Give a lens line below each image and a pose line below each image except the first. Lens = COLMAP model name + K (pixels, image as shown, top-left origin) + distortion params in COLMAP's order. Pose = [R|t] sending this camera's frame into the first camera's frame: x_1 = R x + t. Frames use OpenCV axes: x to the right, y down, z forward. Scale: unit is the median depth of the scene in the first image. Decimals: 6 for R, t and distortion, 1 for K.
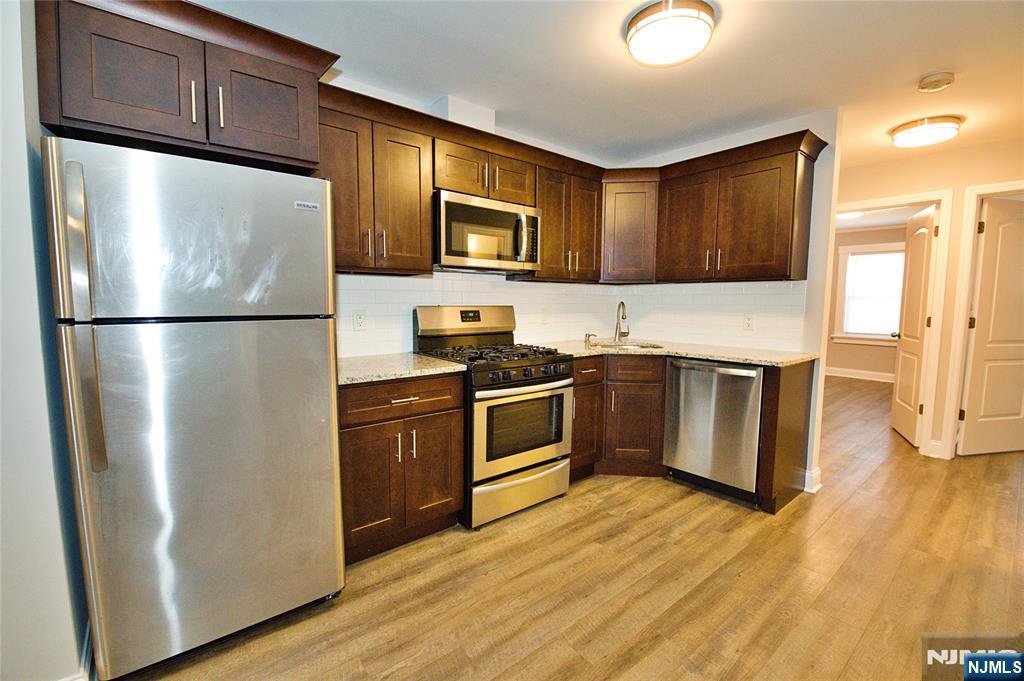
lens RADIAL K [[436.5, 0, 510.3], [0, 436.5, 342.8], [0, 0, 1]] dist [-0.002371, -0.010002]
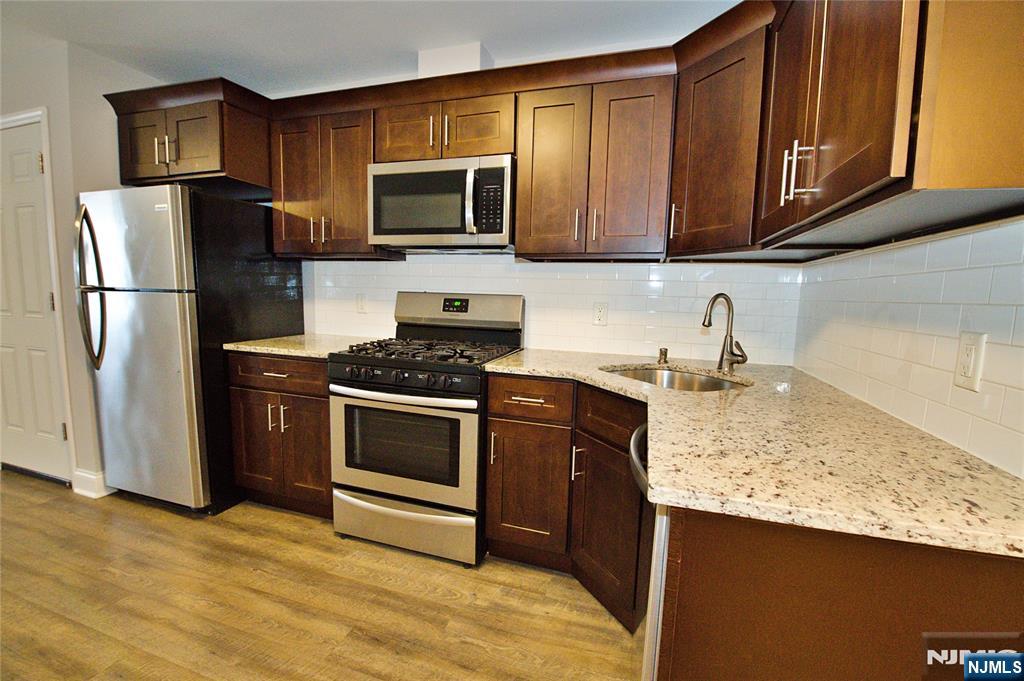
lens RADIAL K [[436.5, 0, 510.3], [0, 436.5, 342.8], [0, 0, 1]] dist [-0.002371, -0.010002]
pose [[0.542218, 0.103640, -0.833822, 0.713422], [-0.104892, 0.992950, 0.055209, -0.049656], [0.833665, 0.057526, 0.549266, 0.667378]]
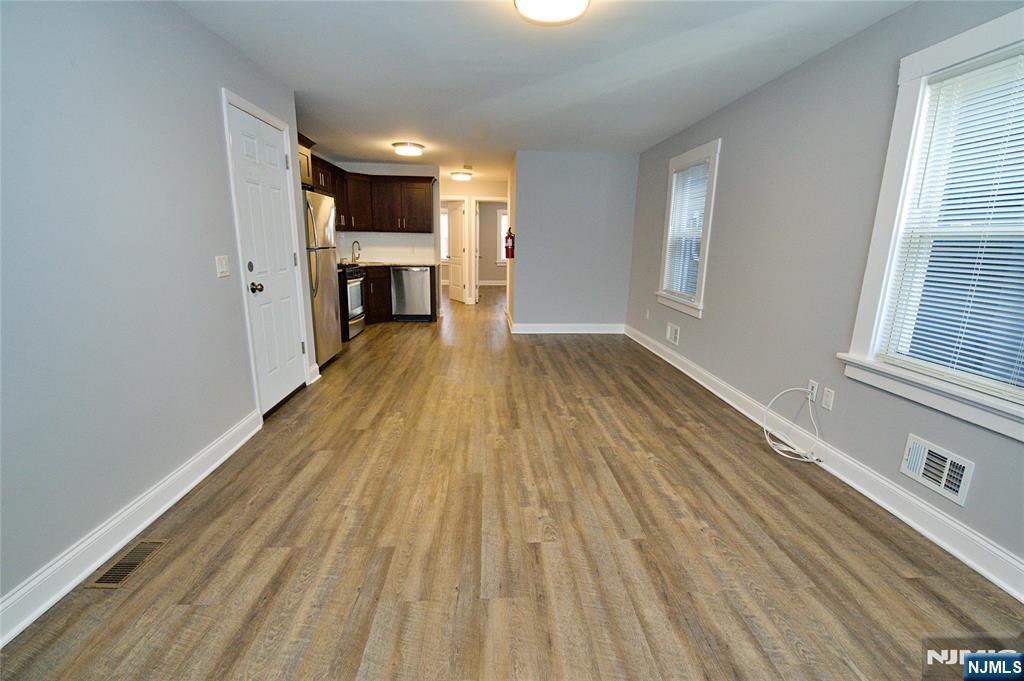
lens RADIAL K [[436.5, 0, 510.3], [0, 436.5, 342.8], [0, 0, 1]] dist [-0.002371, -0.010002]
pose [[0.589853, -0.176123, 0.788070, -1.231778], [0.061429, 0.982884, 0.173683, 0.073241], [-0.805171, -0.054037, 0.590576, -0.943065]]
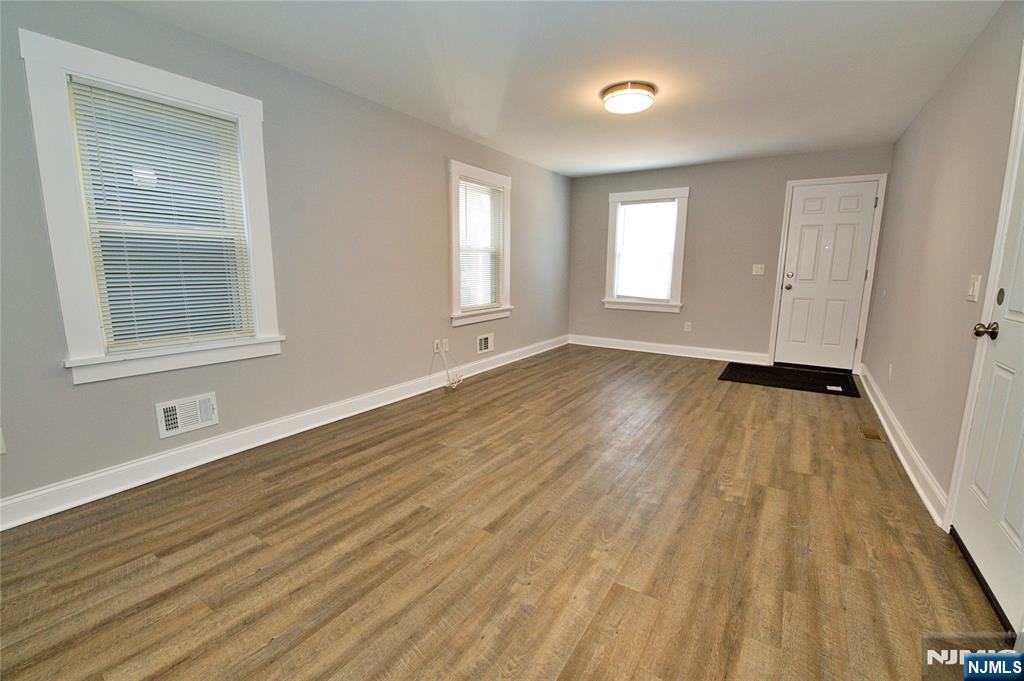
lens RADIAL K [[436.5, 0, 510.3], [0, 436.5, 342.8], [0, 0, 1]] dist [-0.002371, -0.010002]
pose [[-0.952032, 0.042621, -0.303017, 0.152640], [-0.039555, 0.964804, 0.259980, -0.033987], [0.303433, 0.259495, -0.916838, 0.584686]]
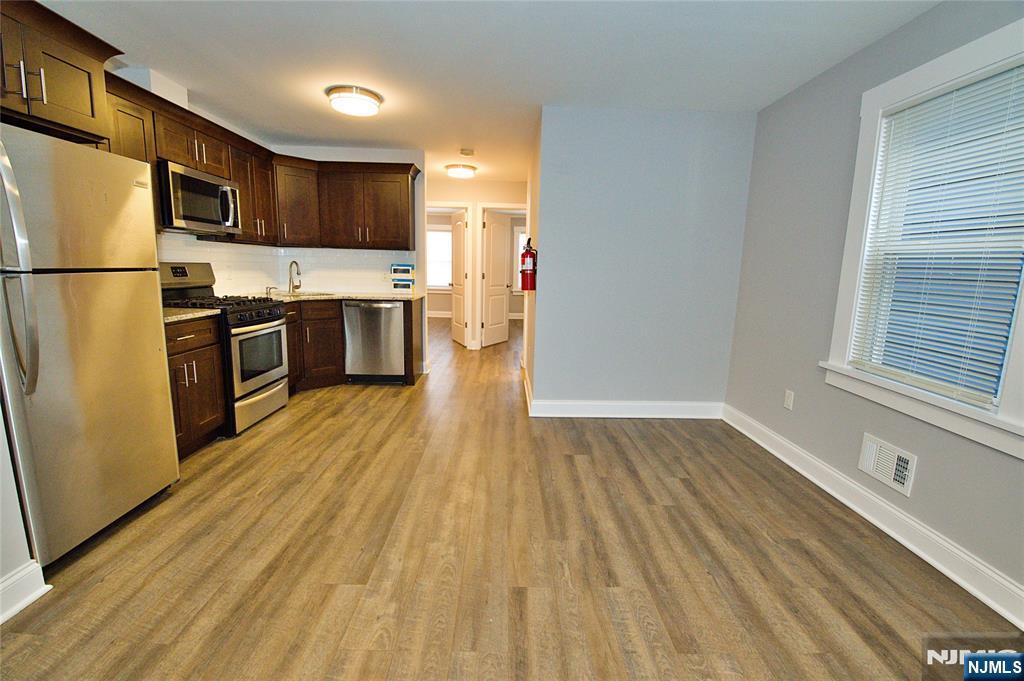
lens RADIAL K [[436.5, 0, 510.3], [0, 436.5, 342.8], [0, 0, 1]] dist [-0.002371, -0.010002]
pose [[0.624907, -0.122734, 0.770992, -0.467876], [0.053474, 0.991975, 0.114570, 0.039374], [-0.778866, -0.030367, 0.626455, -0.386914]]
